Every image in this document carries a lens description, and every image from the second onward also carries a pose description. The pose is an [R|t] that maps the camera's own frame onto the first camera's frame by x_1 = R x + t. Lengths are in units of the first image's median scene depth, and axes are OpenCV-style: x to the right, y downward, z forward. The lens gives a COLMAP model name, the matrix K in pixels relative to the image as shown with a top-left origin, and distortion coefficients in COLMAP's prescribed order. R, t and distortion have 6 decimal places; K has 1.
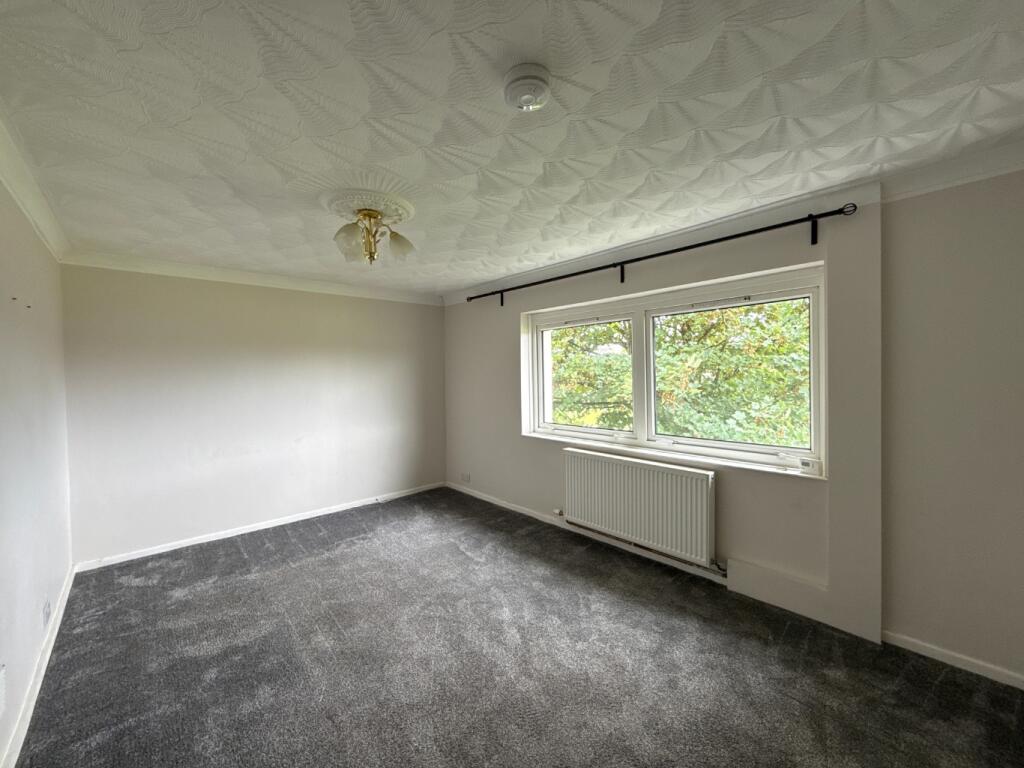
lens RADIAL K [[404.8, 0, 510.0], [0, 404.8, 386.4], [0, 0, 1]] dist [0.001546, -0.000278]
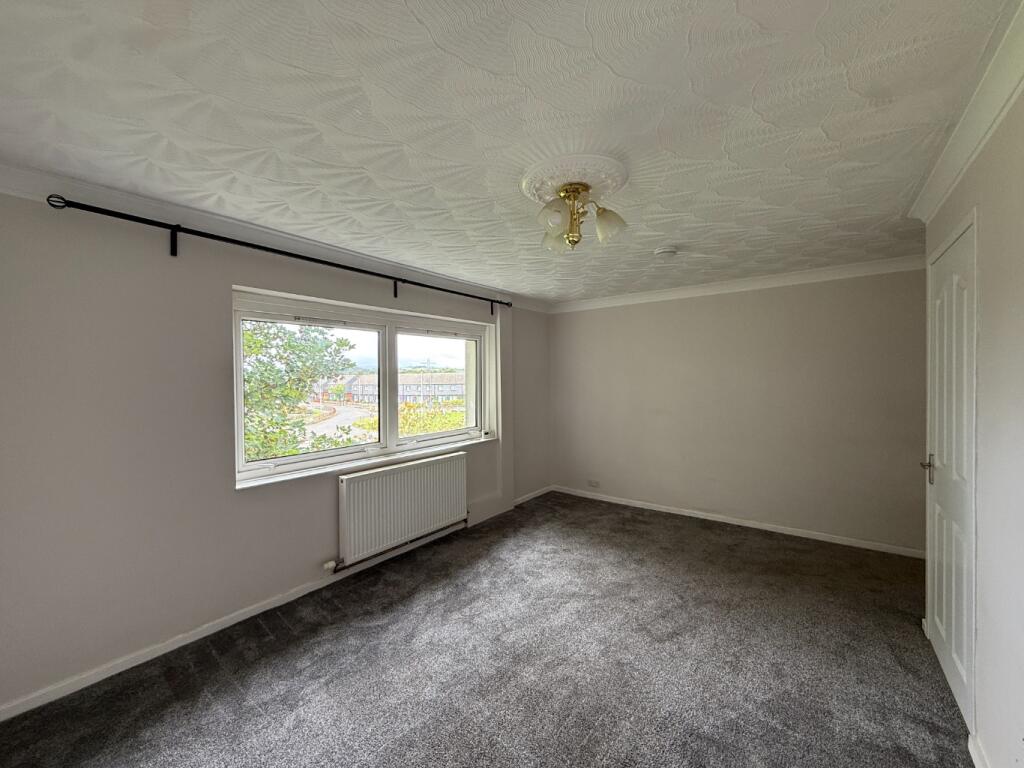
lens RADIAL K [[404.8, 0, 513.8], [0, 404.8, 382.3], [0, 0, 1]] dist [0.001546, -0.000278]
pose [[-0.173808, 0.007571, 0.984750, -0.811981], [0.046329, 0.998926, 0.000497, -0.023390], [-0.983689, 0.045709, -0.173972, 0.899966]]
